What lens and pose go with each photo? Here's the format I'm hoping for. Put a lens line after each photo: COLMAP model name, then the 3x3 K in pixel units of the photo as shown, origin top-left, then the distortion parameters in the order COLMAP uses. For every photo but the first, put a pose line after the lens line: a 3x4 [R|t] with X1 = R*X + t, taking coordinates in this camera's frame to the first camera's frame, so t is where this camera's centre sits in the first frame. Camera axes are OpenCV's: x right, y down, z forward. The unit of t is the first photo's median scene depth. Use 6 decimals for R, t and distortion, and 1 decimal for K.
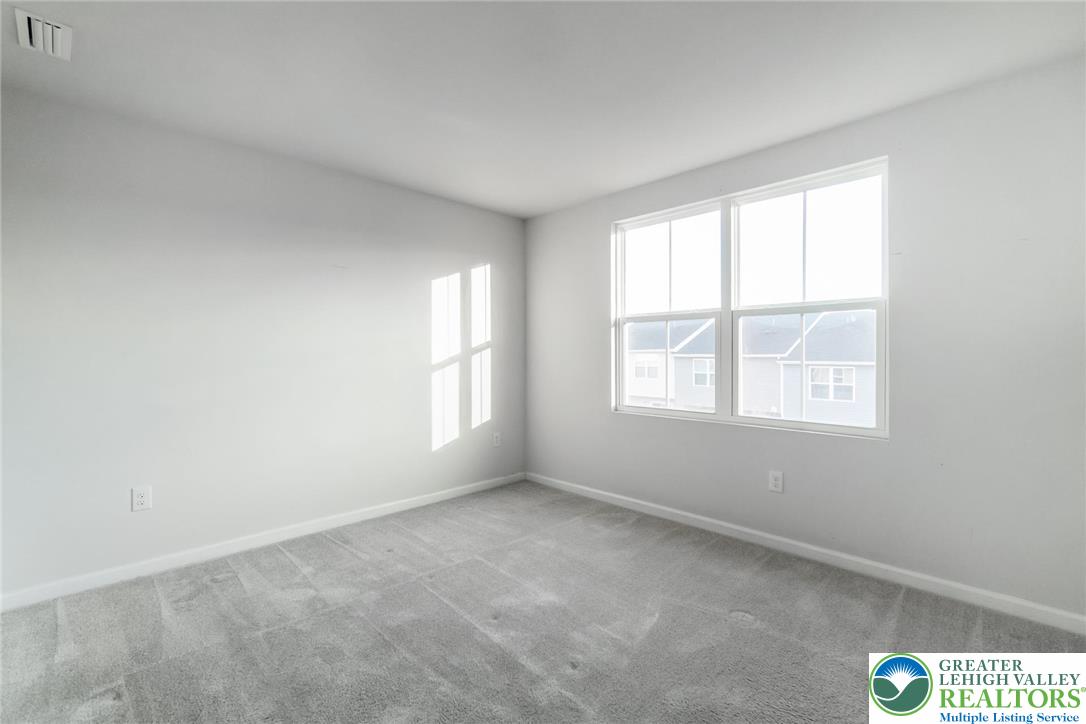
lens RADIAL K [[485.5, 0, 540.2], [0, 485.5, 349.4], [0, 0, 1]] dist [-0.000973, -0.000075]
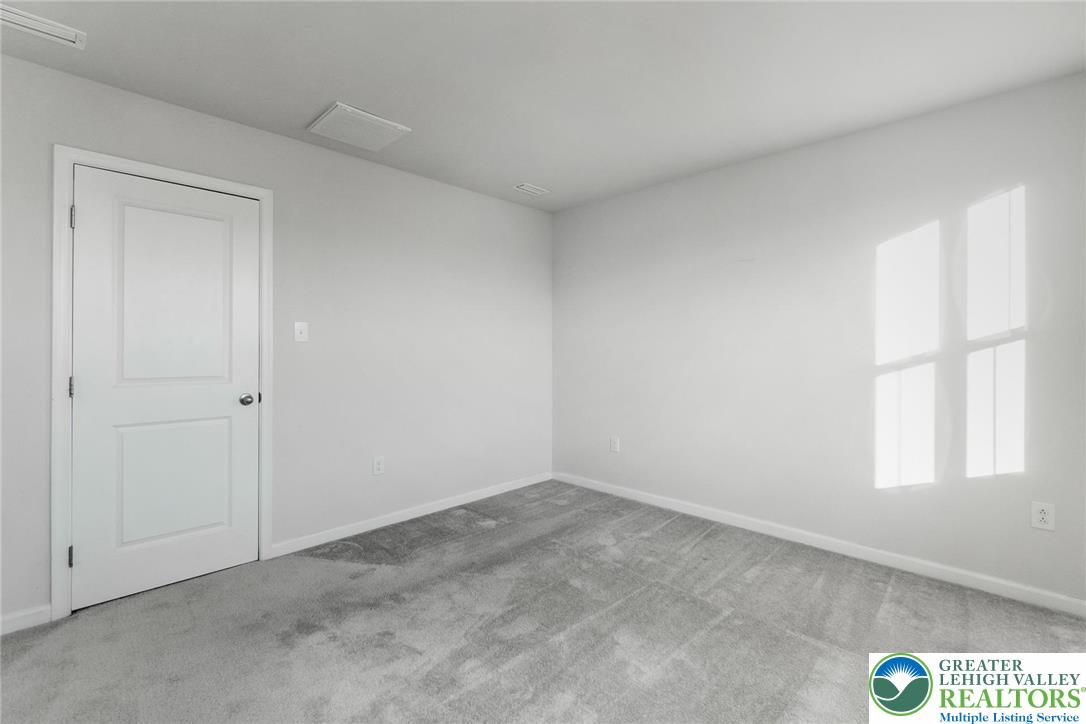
lens RADIAL K [[485.5, 0, 540.2], [0, 485.5, 349.4], [0, 0, 1]] dist [-0.000973, -0.000075]
pose [[0.020717, 0.001591, -0.999784, 0.588286], [0.000693, 0.999998, 0.001606, 0.009147], [0.999785, -0.000727, 0.020716, 0.632578]]
